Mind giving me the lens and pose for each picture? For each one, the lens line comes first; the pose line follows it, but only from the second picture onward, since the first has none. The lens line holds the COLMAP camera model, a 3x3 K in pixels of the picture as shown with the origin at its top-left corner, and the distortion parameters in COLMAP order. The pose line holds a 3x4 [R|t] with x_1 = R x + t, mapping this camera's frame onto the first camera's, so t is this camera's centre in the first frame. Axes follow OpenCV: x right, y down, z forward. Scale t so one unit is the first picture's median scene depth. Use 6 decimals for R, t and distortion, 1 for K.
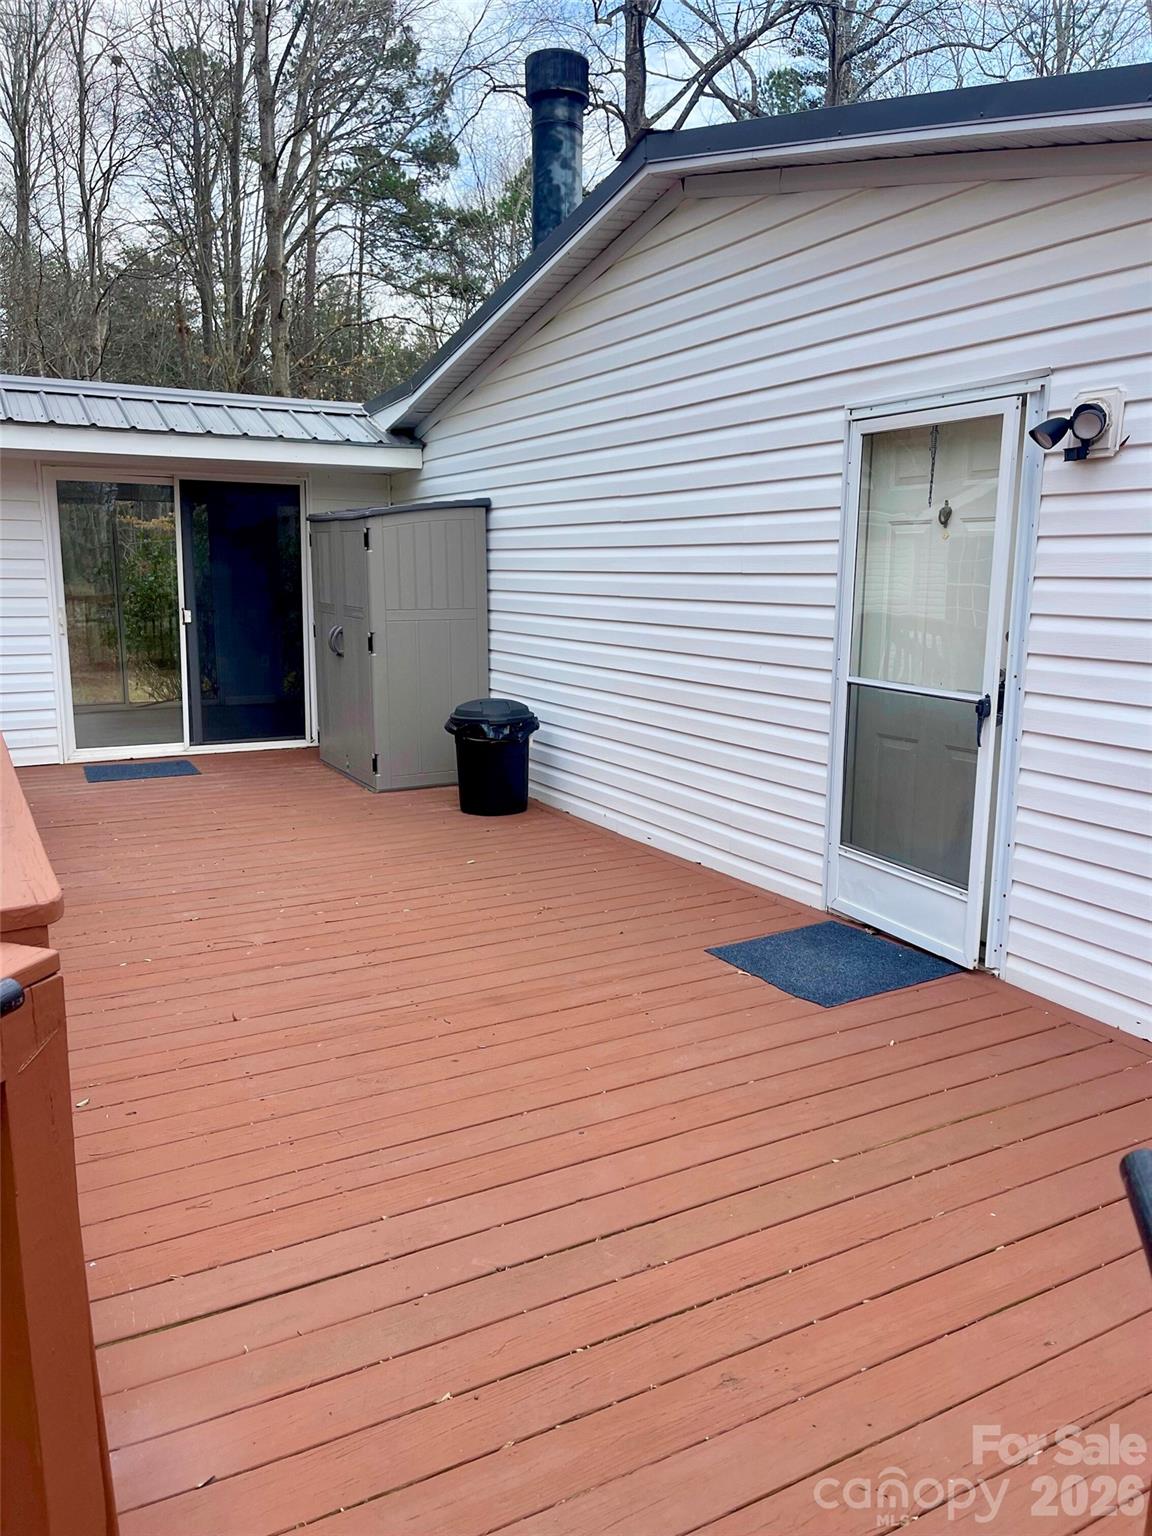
lens RADIAL K [[1142.2, 0, 594.8], [0, 1142.2, 767.2], [0, 0, 1]] dist [0.115650, -0.170644]
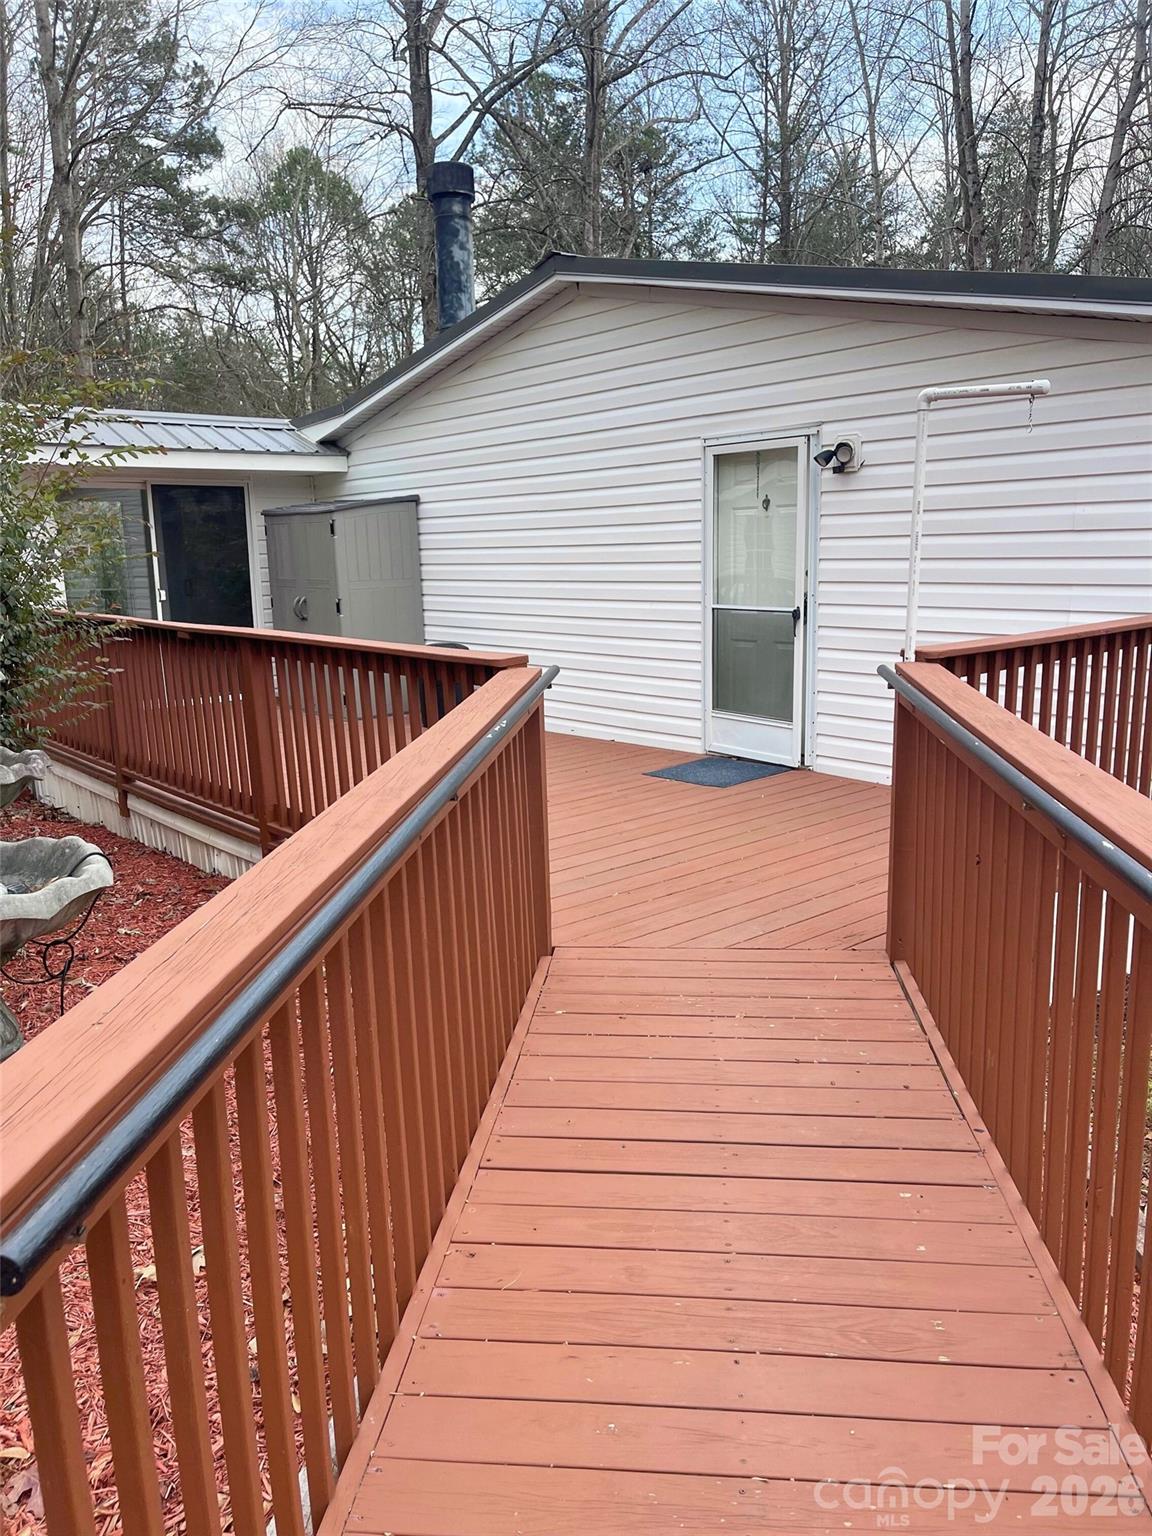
lens RADIAL K [[1142.2, 0, 594.8], [0, 1142.2, 767.2], [0, 0, 1]] dist [0.115650, -0.170644]
pose [[0.979741, -0.070032, 0.187627, -0.253458], [0.067025, 0.997501, 0.022332, 0.099790], [-0.188722, -0.009304, 0.981986, -0.541455]]
